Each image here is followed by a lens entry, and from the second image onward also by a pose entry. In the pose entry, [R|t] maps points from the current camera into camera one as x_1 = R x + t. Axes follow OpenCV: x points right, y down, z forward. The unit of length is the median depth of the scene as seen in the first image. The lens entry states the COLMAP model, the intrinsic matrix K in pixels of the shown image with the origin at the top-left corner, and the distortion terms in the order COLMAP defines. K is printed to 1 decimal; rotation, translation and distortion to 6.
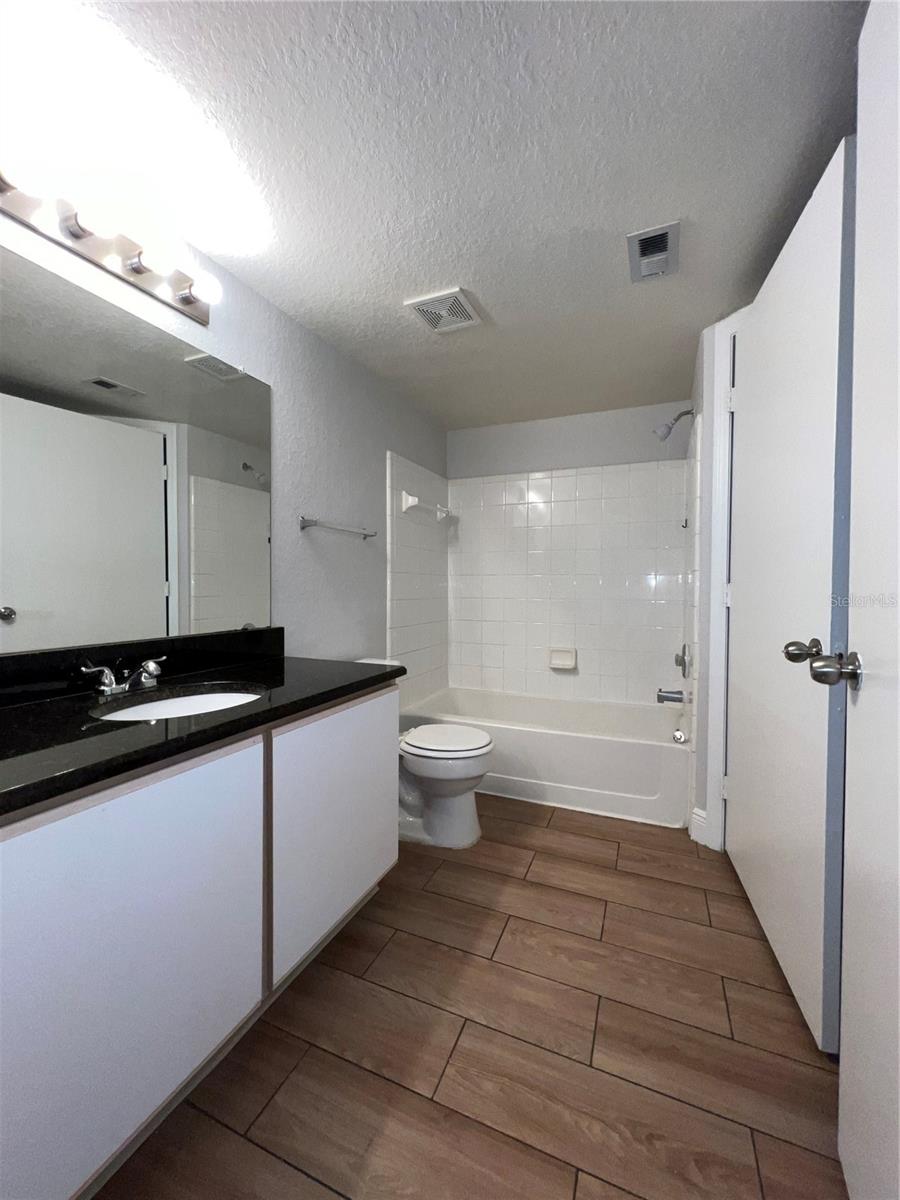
lens RADIAL K [[479.9, 0, 450.0], [0, 479.9, 600.0], [0, 0, 1]] dist [-0.000828, 0.000251]
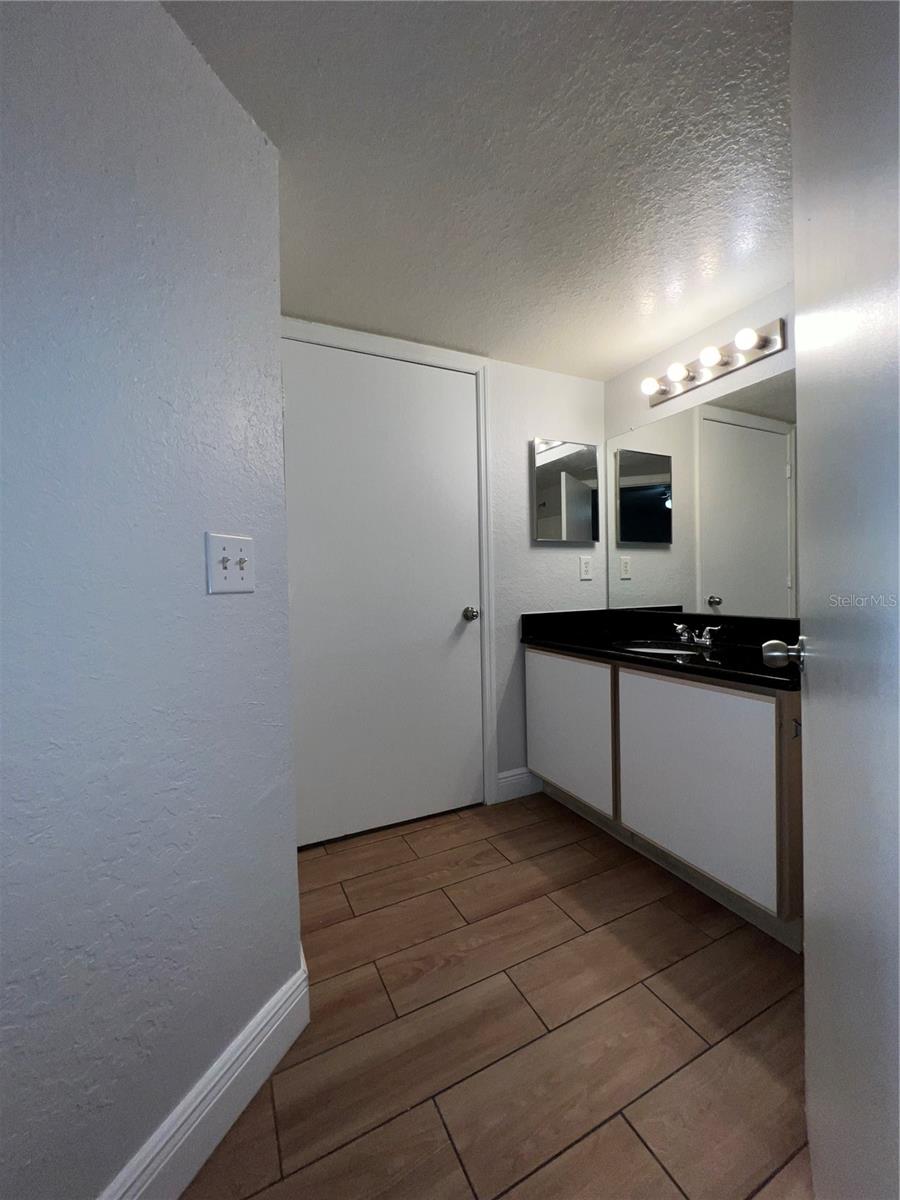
lens RADIAL K [[479.9, 0, 450.0], [0, 479.9, 600.0], [0, 0, 1]] dist [-0.000828, 0.000251]
pose [[-0.661373, 0.040391, -0.748969, 1.262931], [0.000671, 0.998580, 0.053260, -0.047183], [0.750057, 0.034722, -0.660461, 1.667960]]
